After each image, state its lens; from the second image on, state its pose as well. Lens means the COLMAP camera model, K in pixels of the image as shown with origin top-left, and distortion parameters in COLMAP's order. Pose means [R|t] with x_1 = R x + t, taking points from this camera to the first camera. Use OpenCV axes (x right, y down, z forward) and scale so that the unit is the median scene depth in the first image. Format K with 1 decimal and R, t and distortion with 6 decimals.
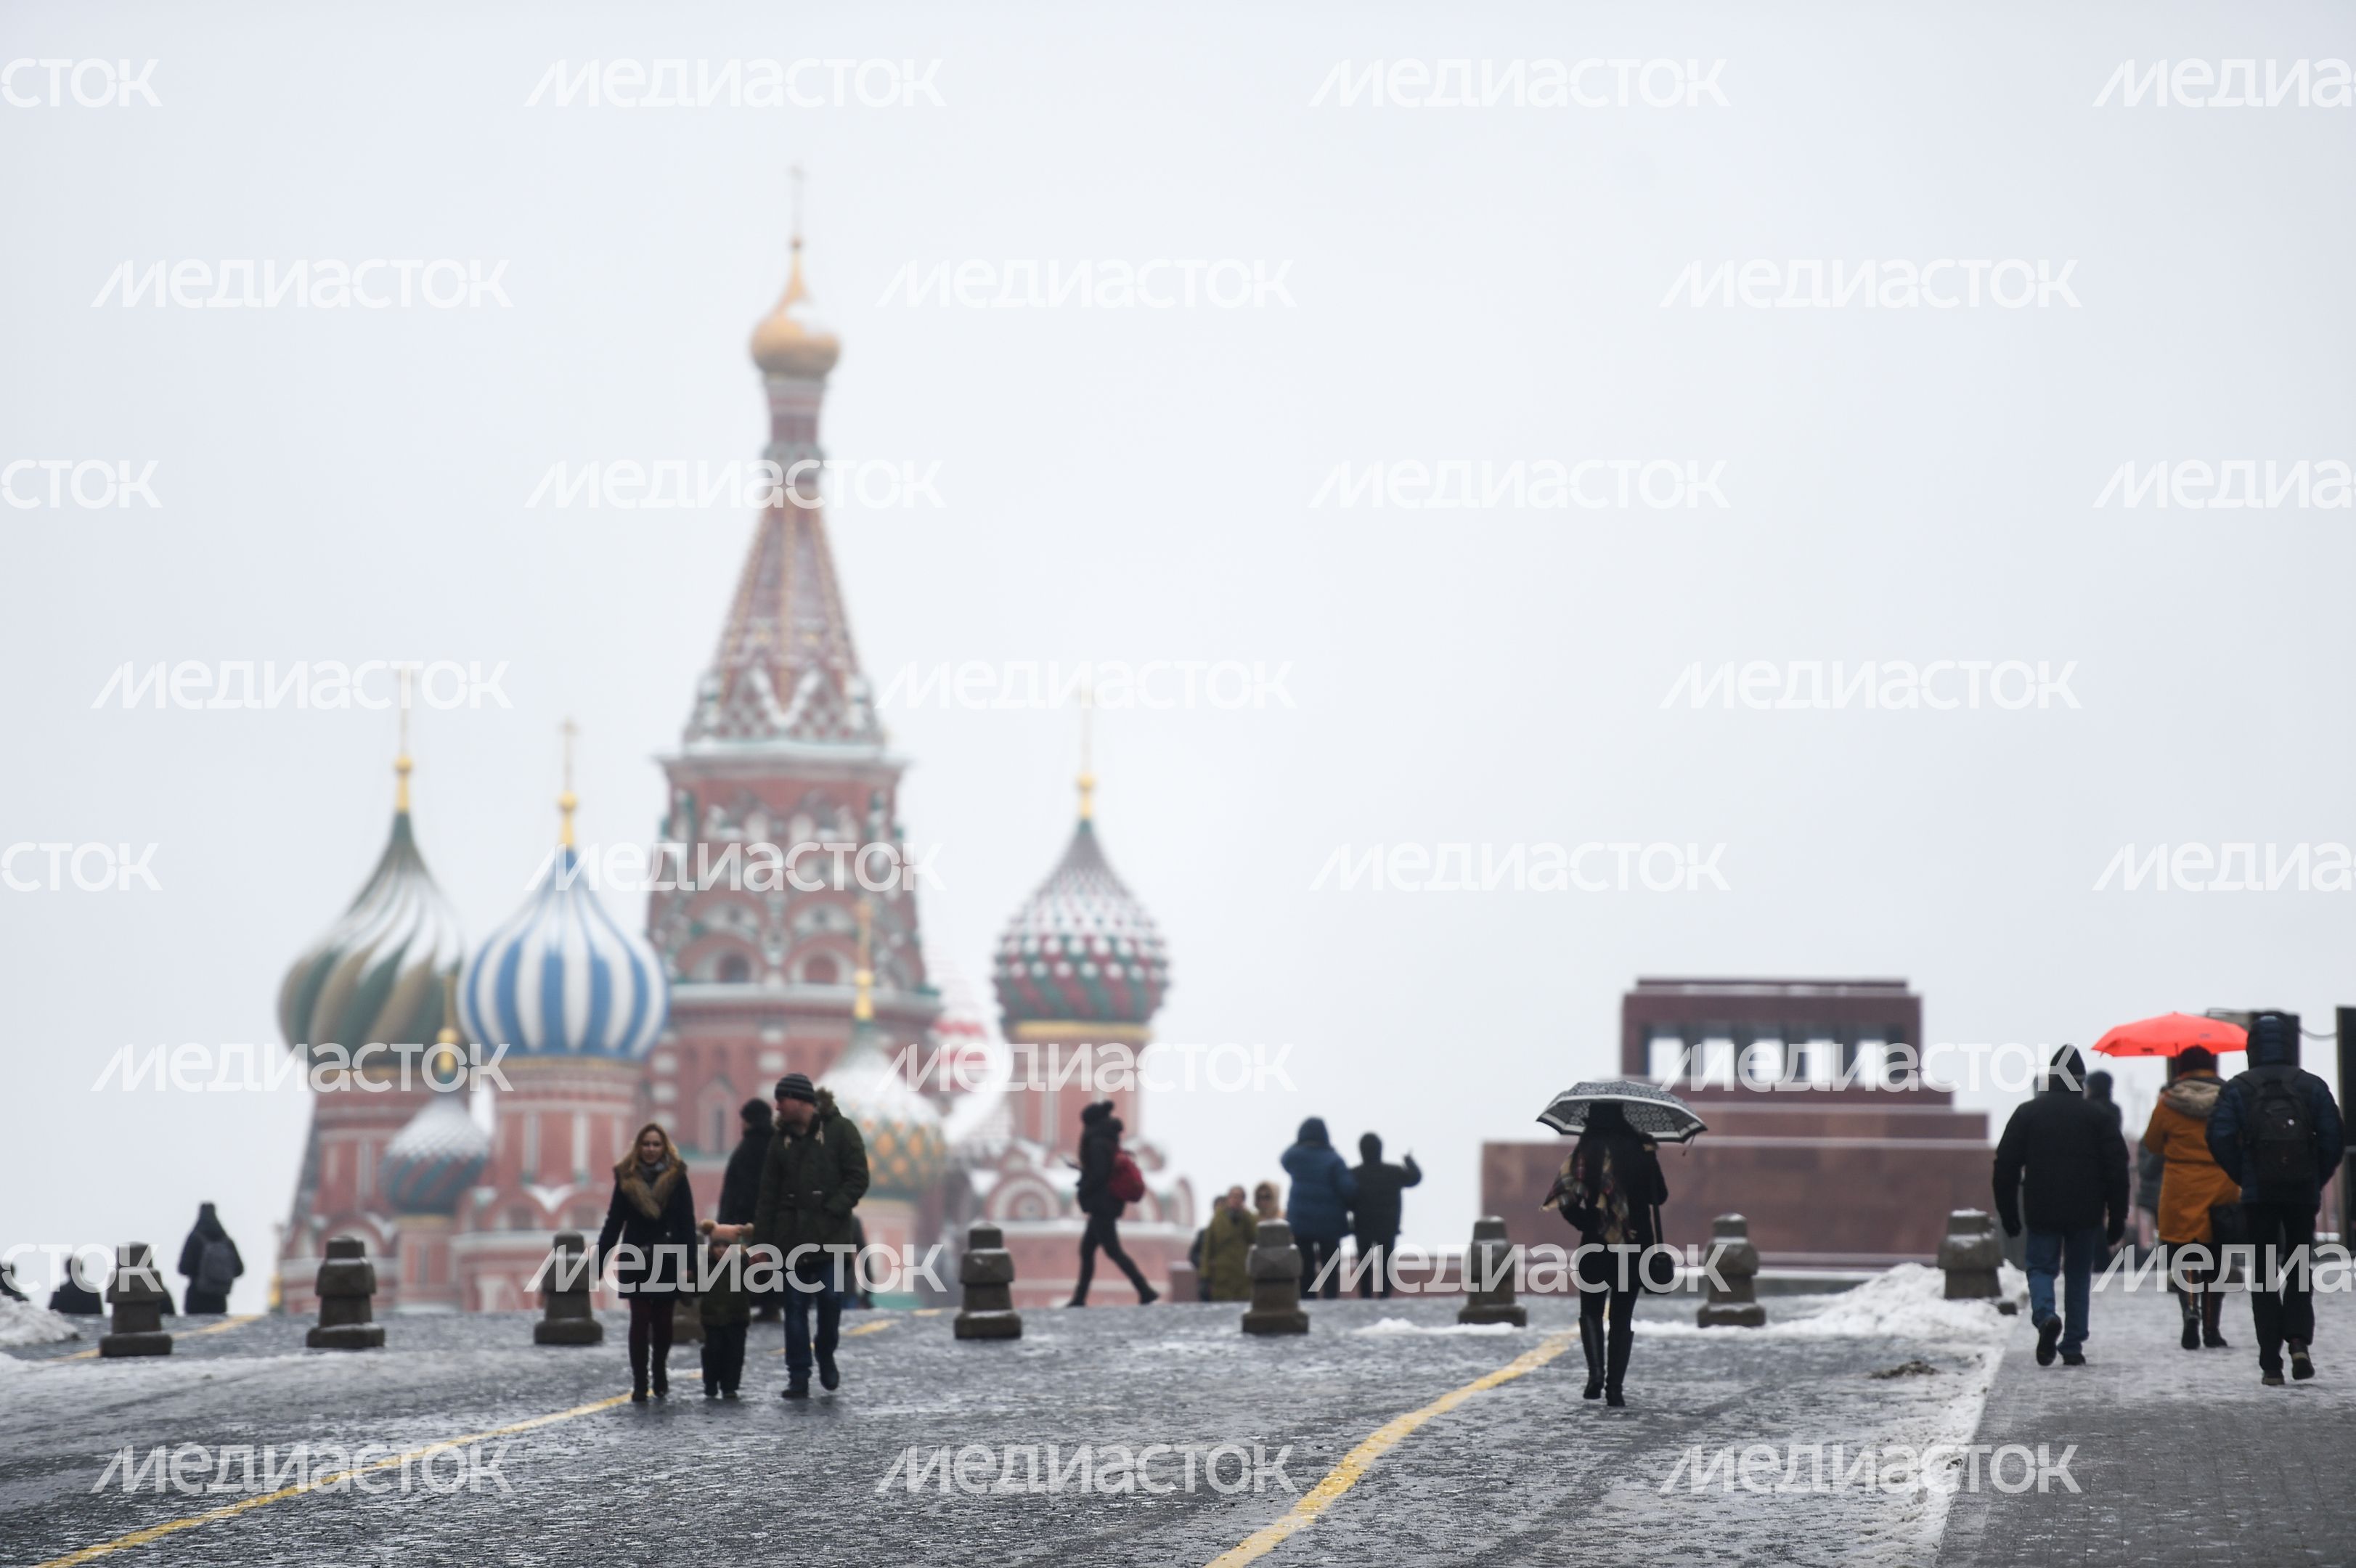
lens RADIAL K [[14048.3, 0, 1180.0], [0, 14048.3, 784.7], [0, 0, 1]] dist [1.469351, 0.000000]
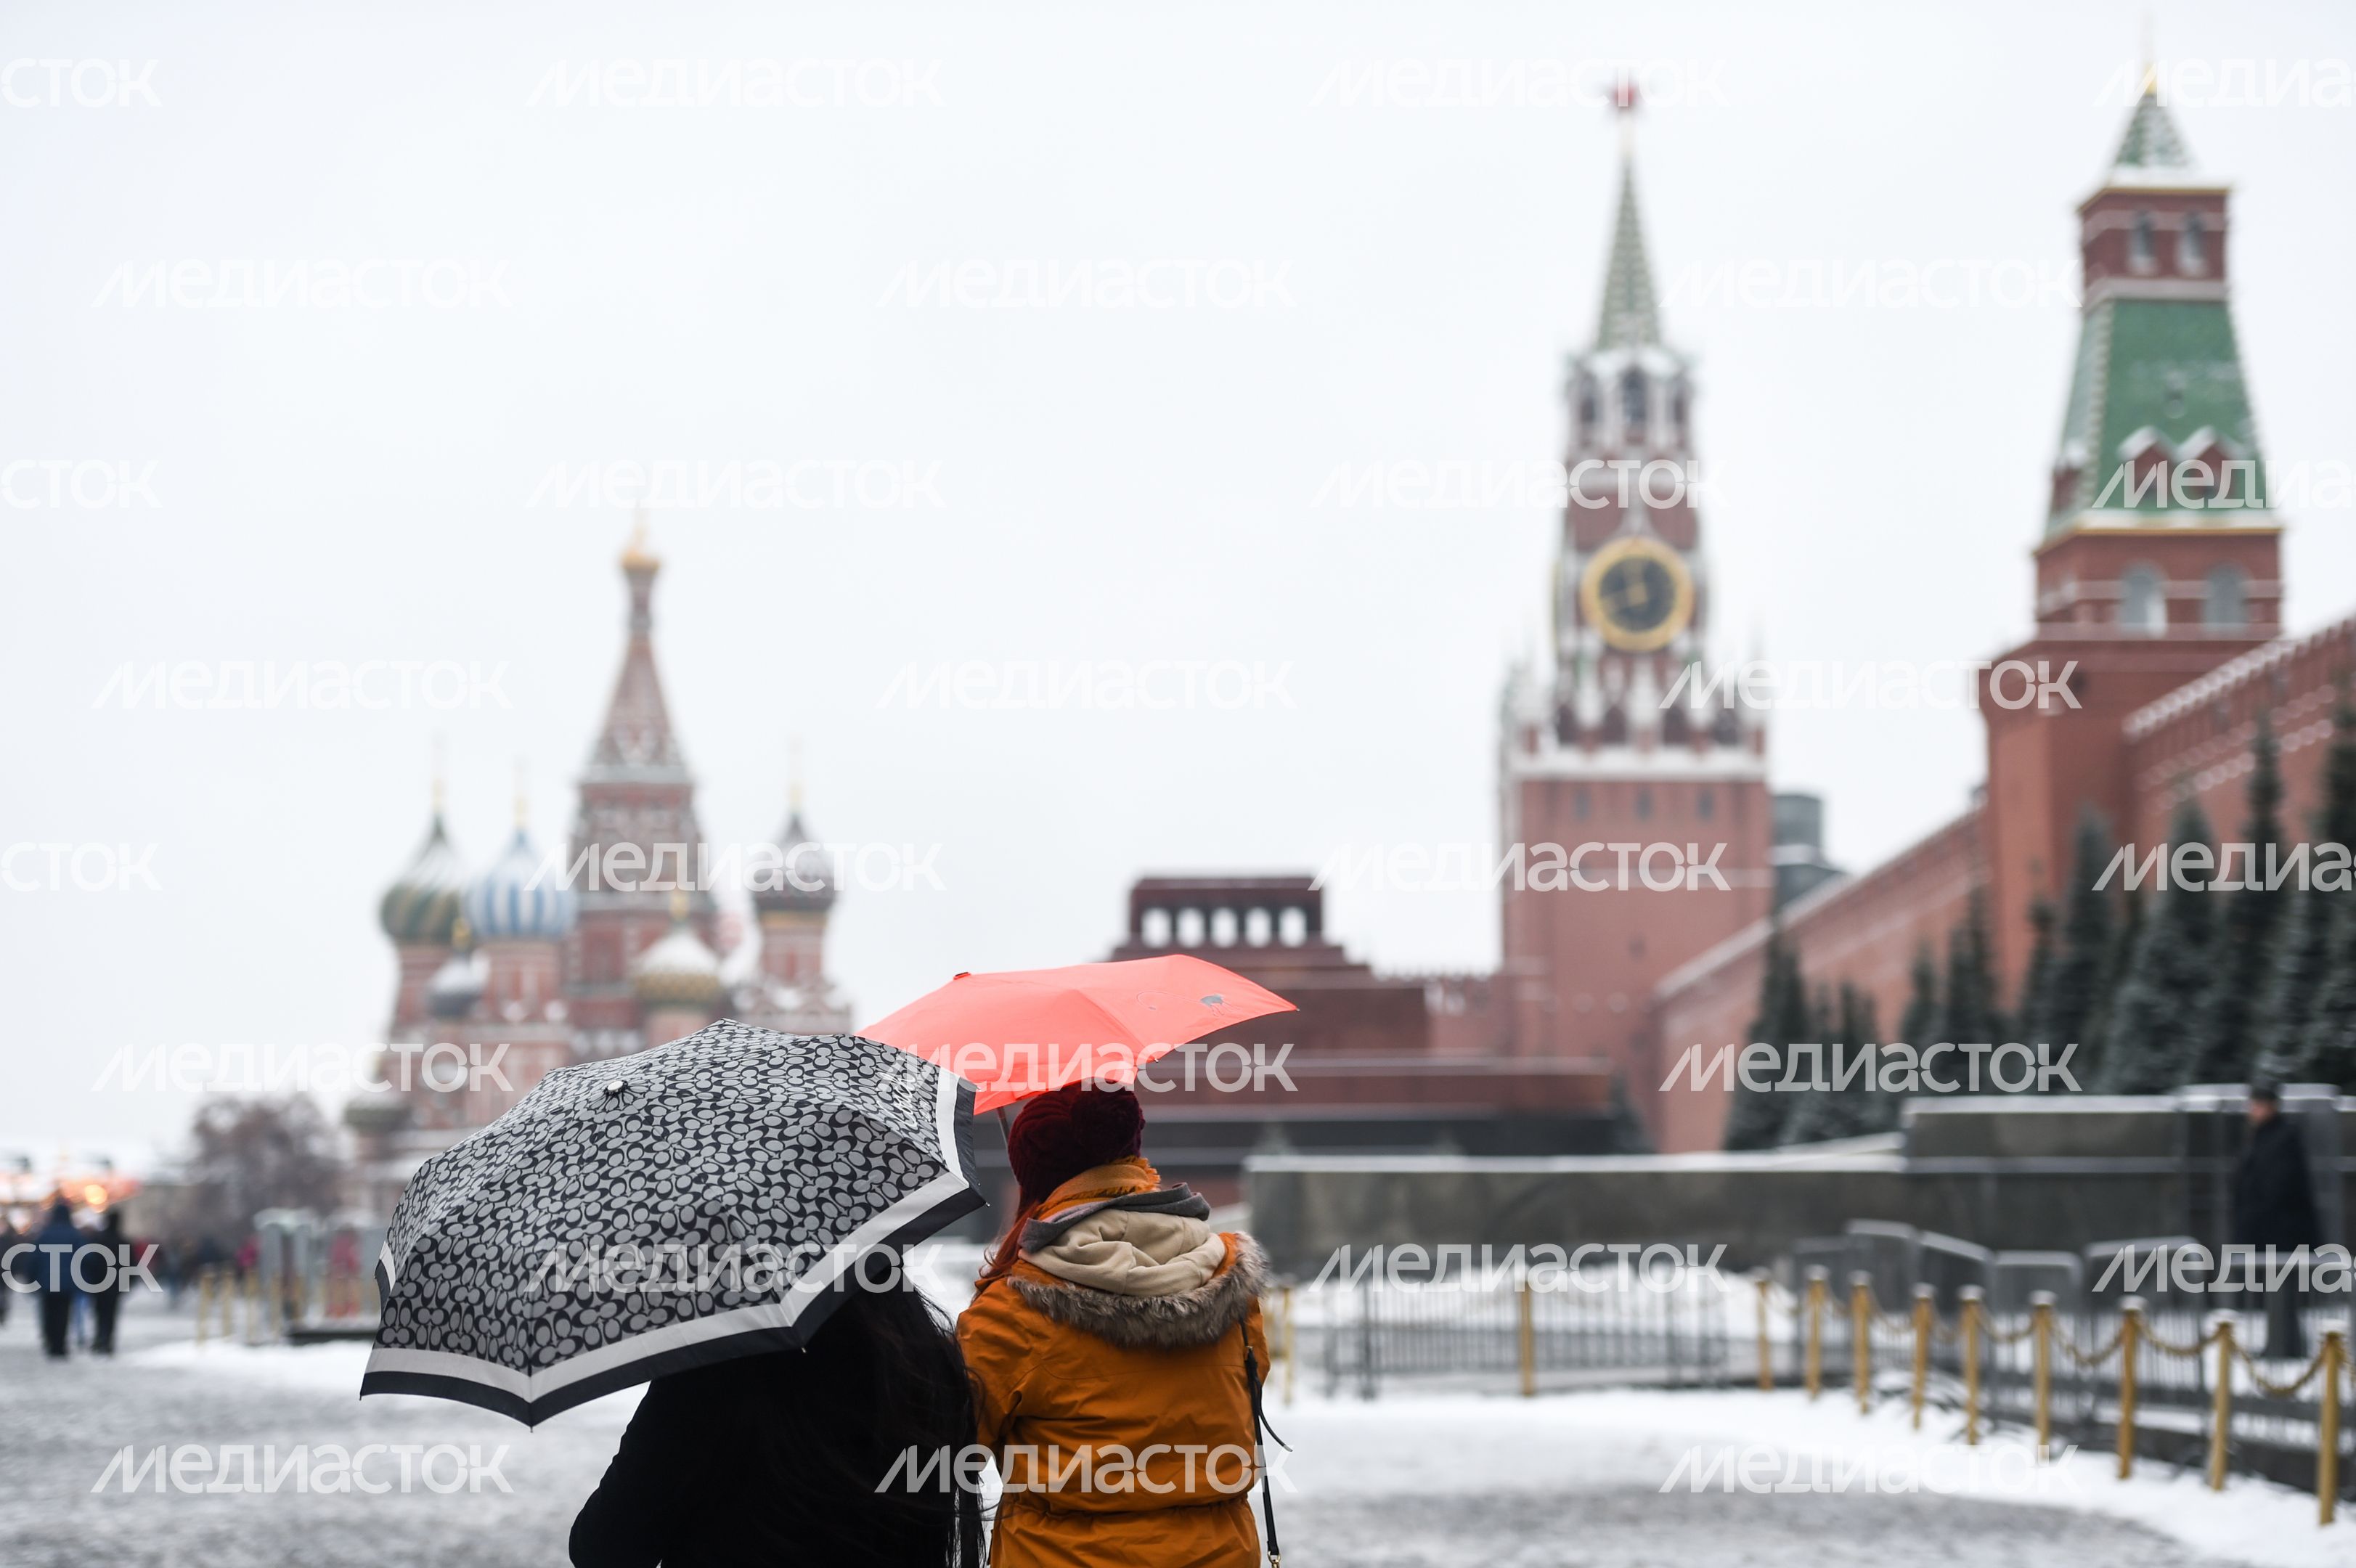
lens RADIAL K [[5769.1, 0, 1173.5], [0, 5769.1, 788.5], [0, 0, 1]] dist [0.441644, 0.000000]
pose [[0.998155, -0.002041, 0.060676, -0.003313], [0.002554, 0.999962, -0.008384, 0.006186], [-0.060657, 0.008523, 0.998122, 0.222155]]
